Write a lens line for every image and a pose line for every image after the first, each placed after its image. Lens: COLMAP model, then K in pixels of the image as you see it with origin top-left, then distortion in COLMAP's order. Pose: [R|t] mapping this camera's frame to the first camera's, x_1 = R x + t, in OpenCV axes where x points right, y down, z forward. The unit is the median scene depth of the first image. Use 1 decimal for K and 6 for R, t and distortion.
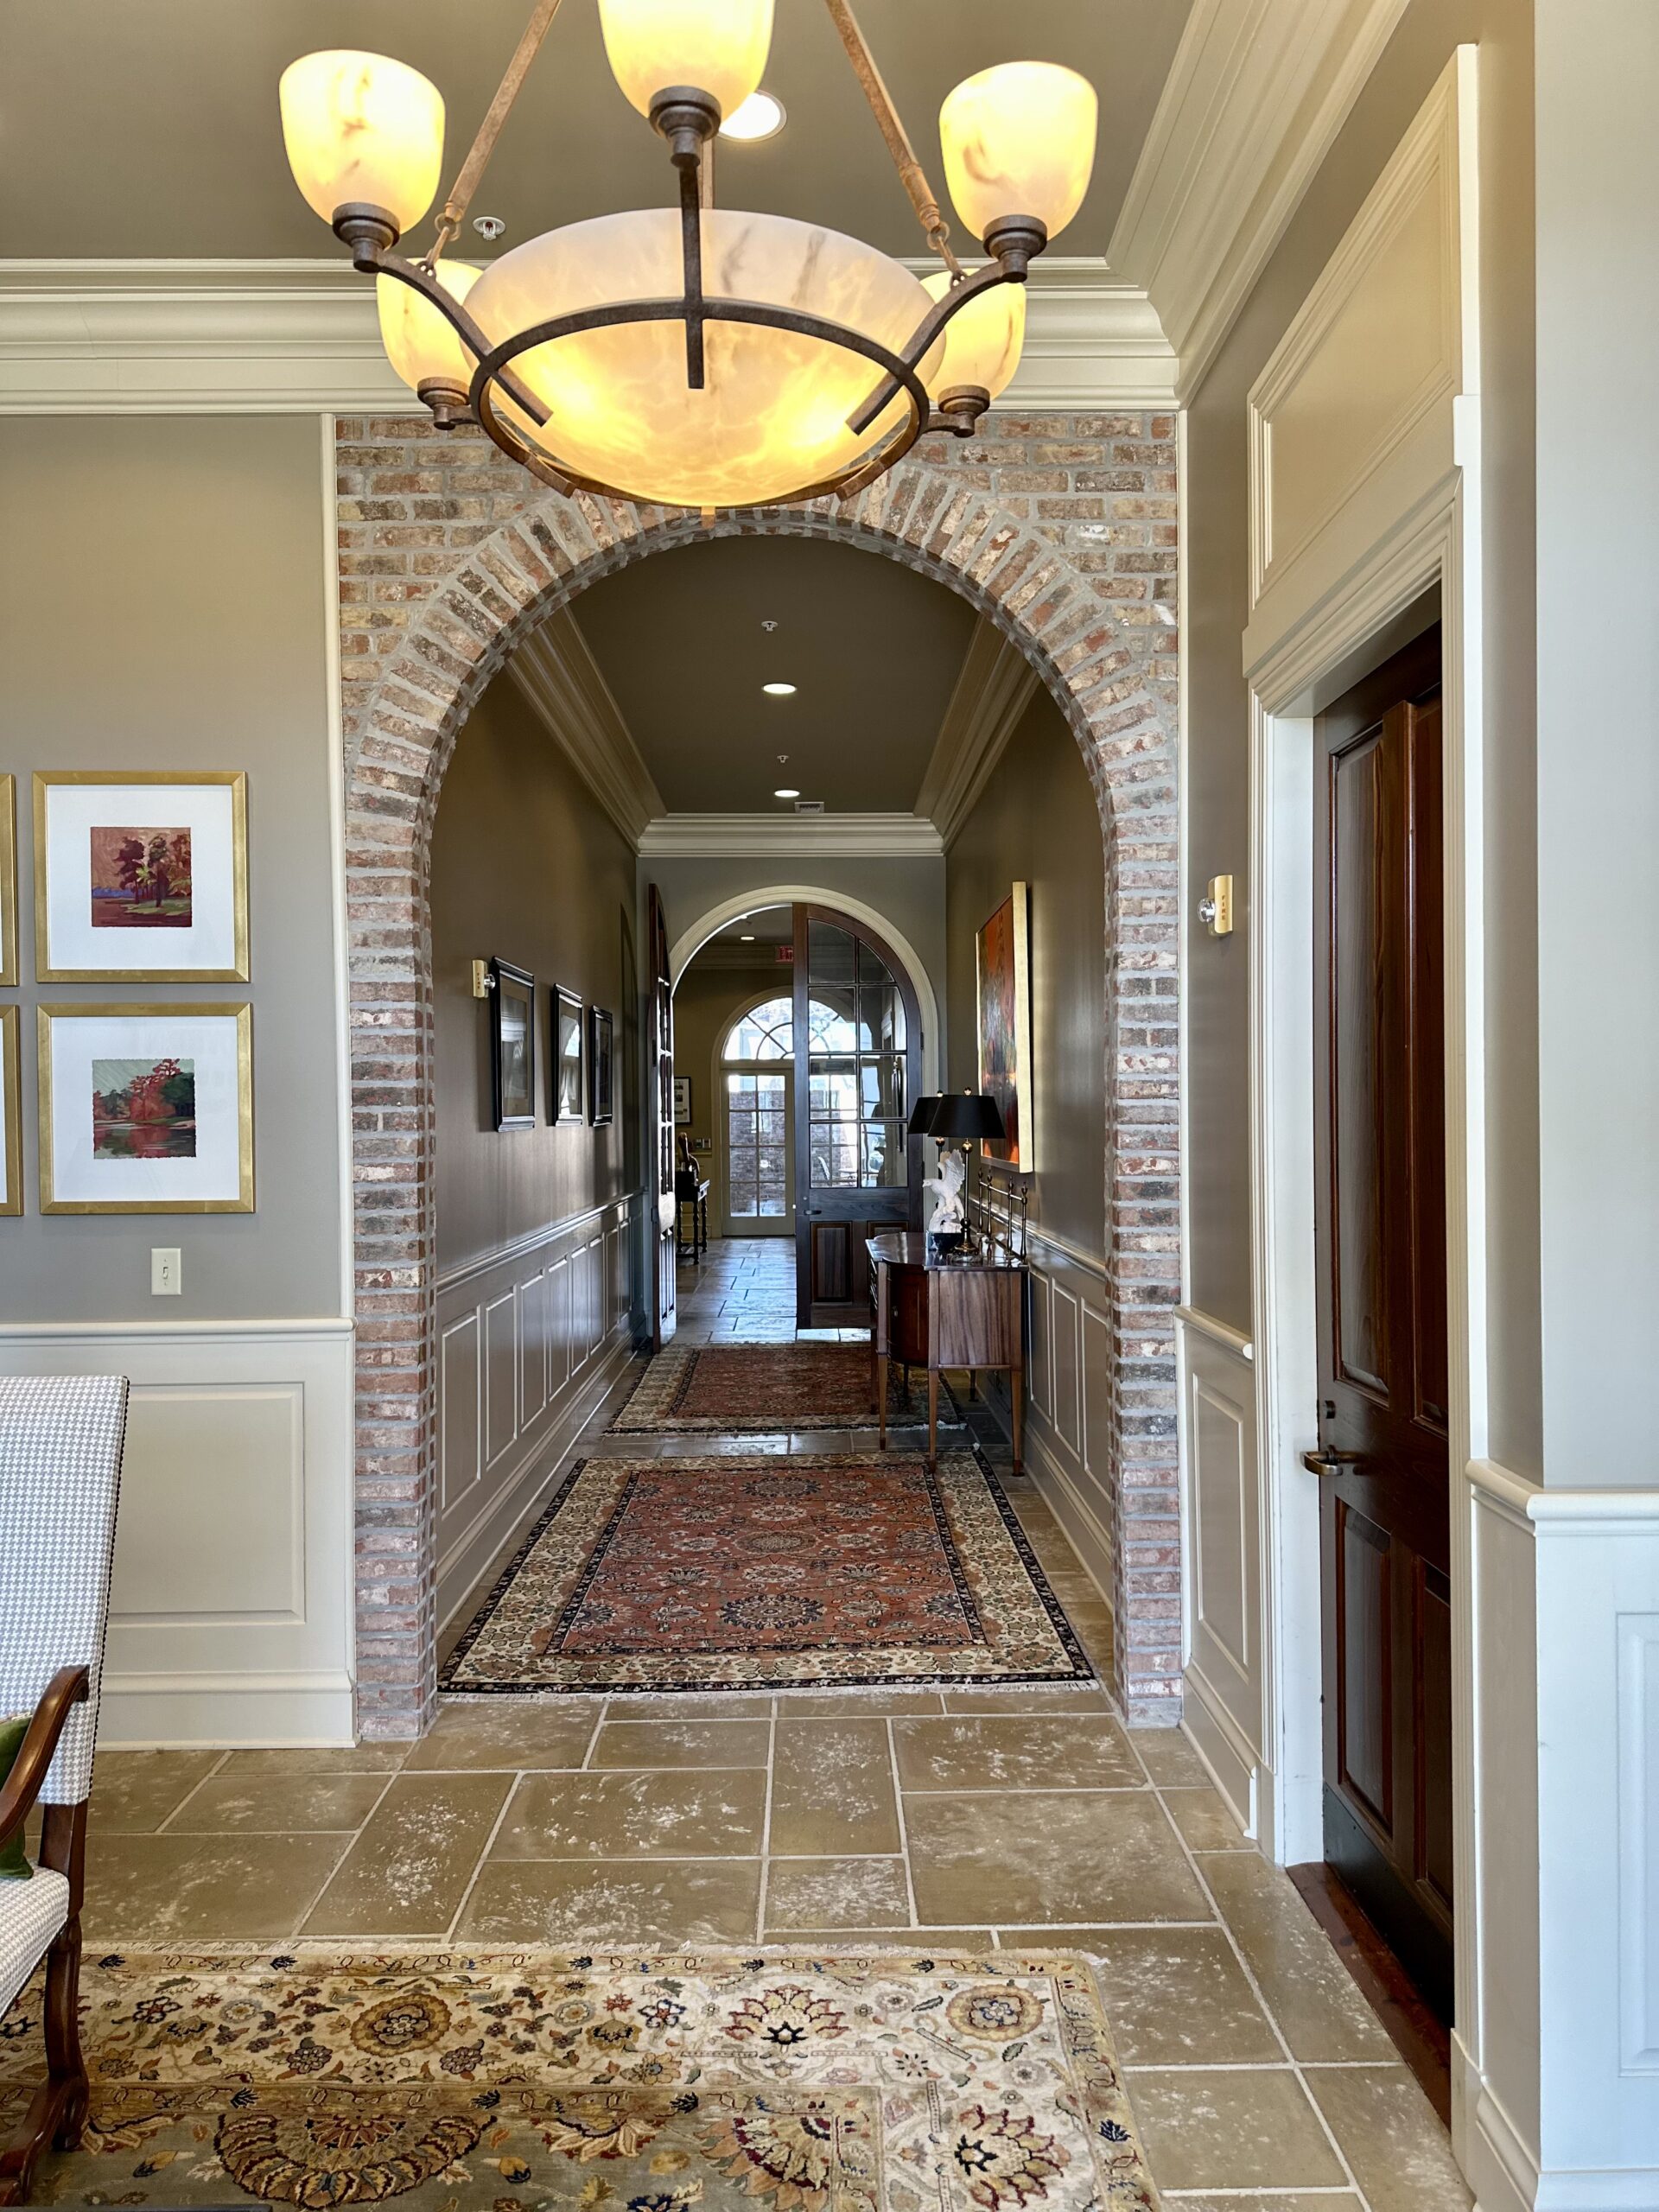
lens RADIAL K [[1576.6, 0, 835.1], [0, 1576.6, 1111.5], [0, 0, 1]] dist [0.058618, -0.056814]
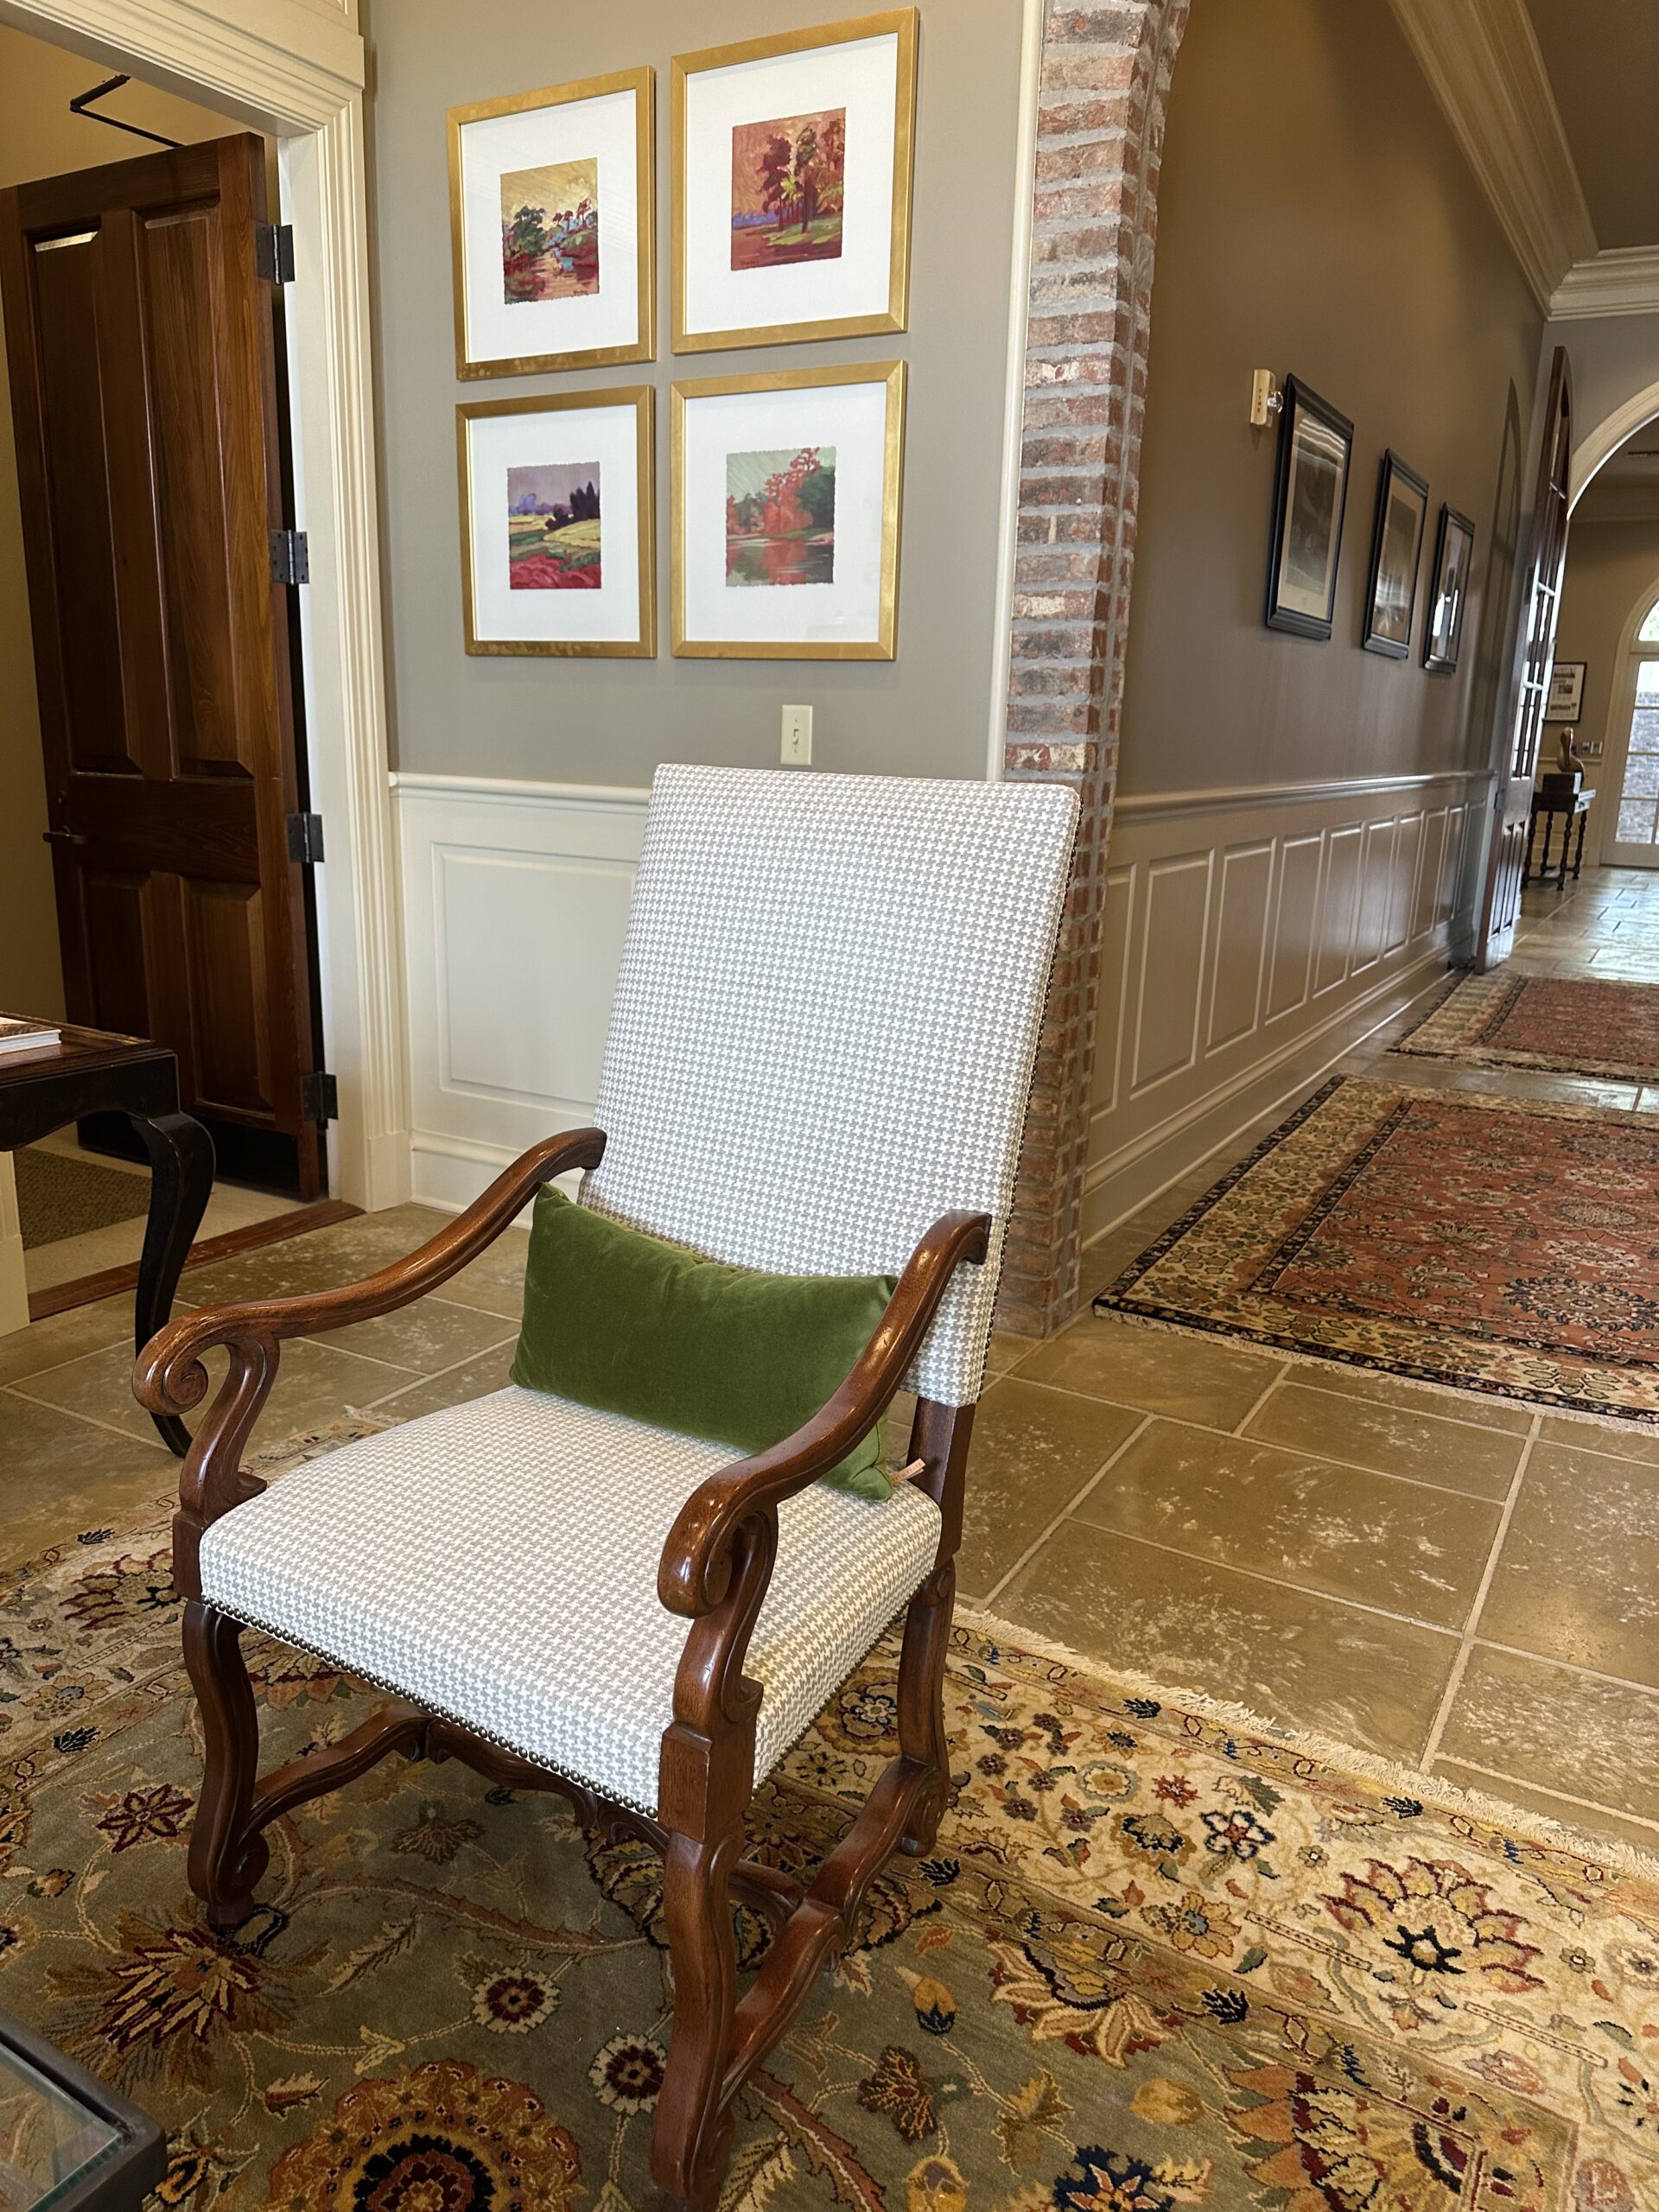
lens RADIAL K [[1576.6, 0, 855.7], [0, 1576.6, 1092.2], [0, 0, 1]] dist [0.058618, -0.056814]
pose [[0.866914, 0.147732, -0.476062, 0.014226], [-0.044410, 0.974164, 0.221433, 0.098905], [0.496475, -0.170821, 0.851077, 0.302643]]
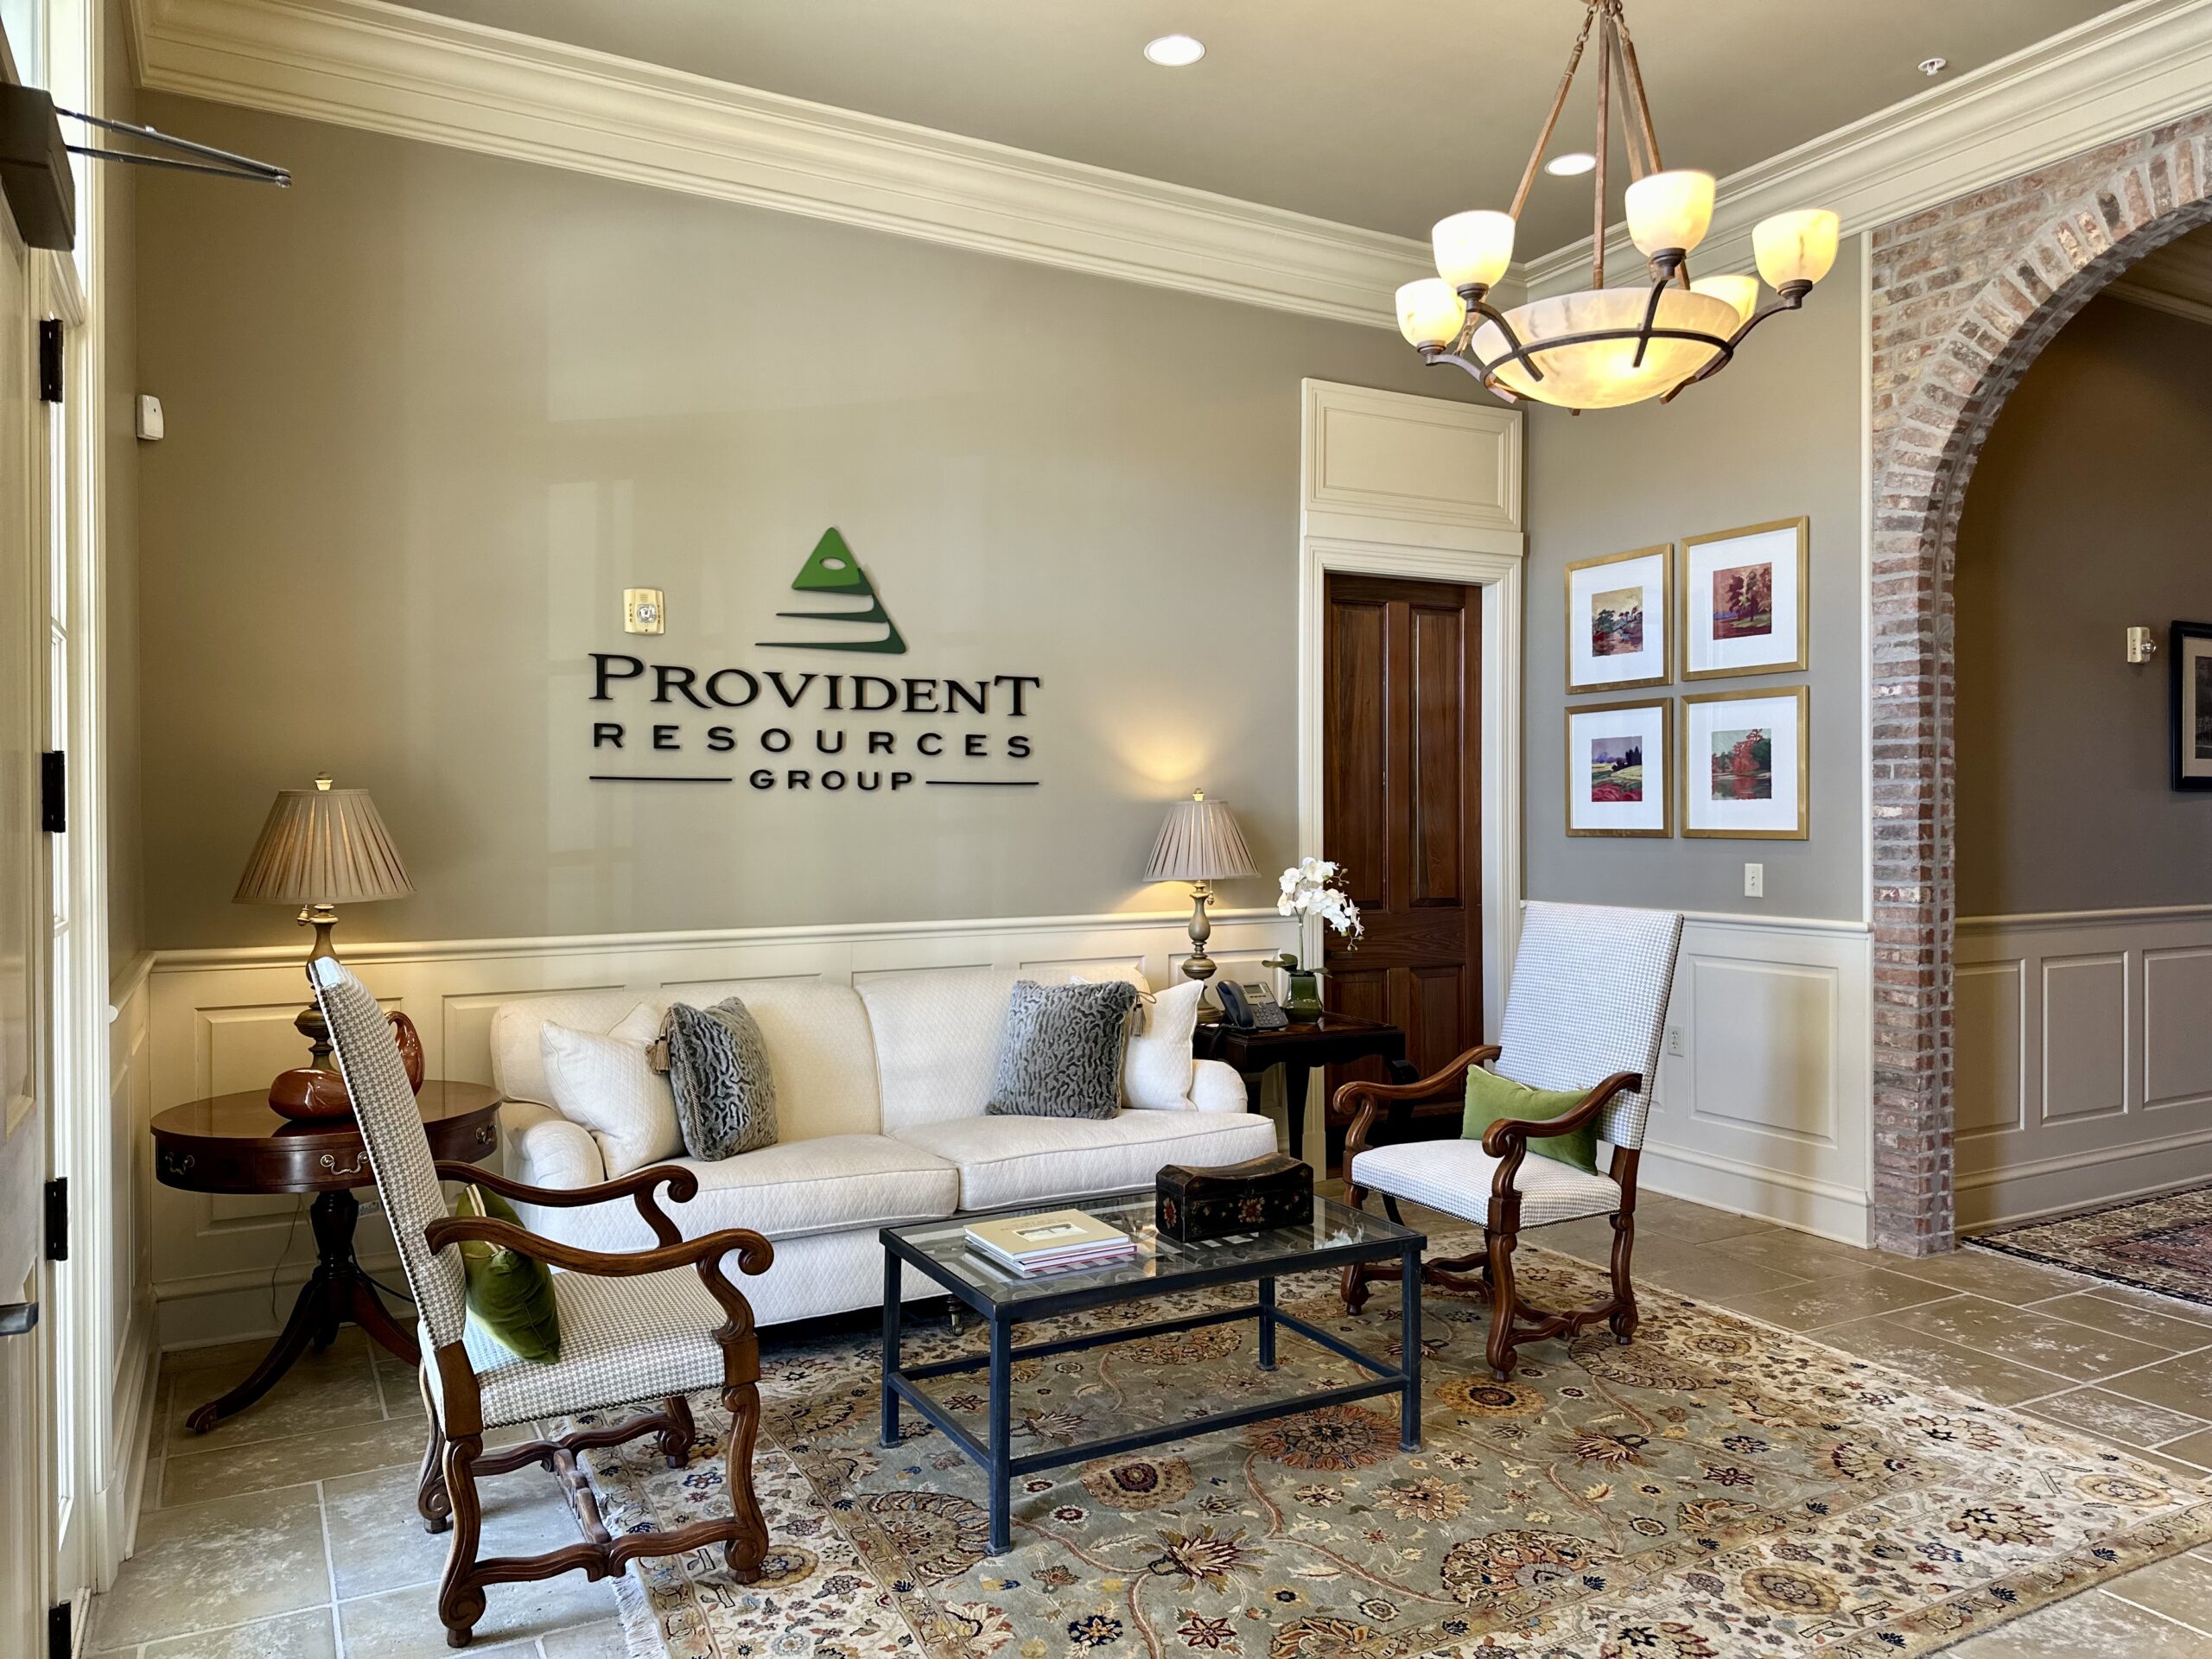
lens RADIAL K [[1576.6, 0, 1033.8], [0, 1576.6, 819.2], [0, 0, 1]] dist [0.058618, -0.056814]
pose [[0.429556, 0.012797, -0.902950, 0.579676], [-0.005894, 0.999918, 0.011367, 0.034522], [0.903021, 0.000439, 0.429596, -0.180834]]
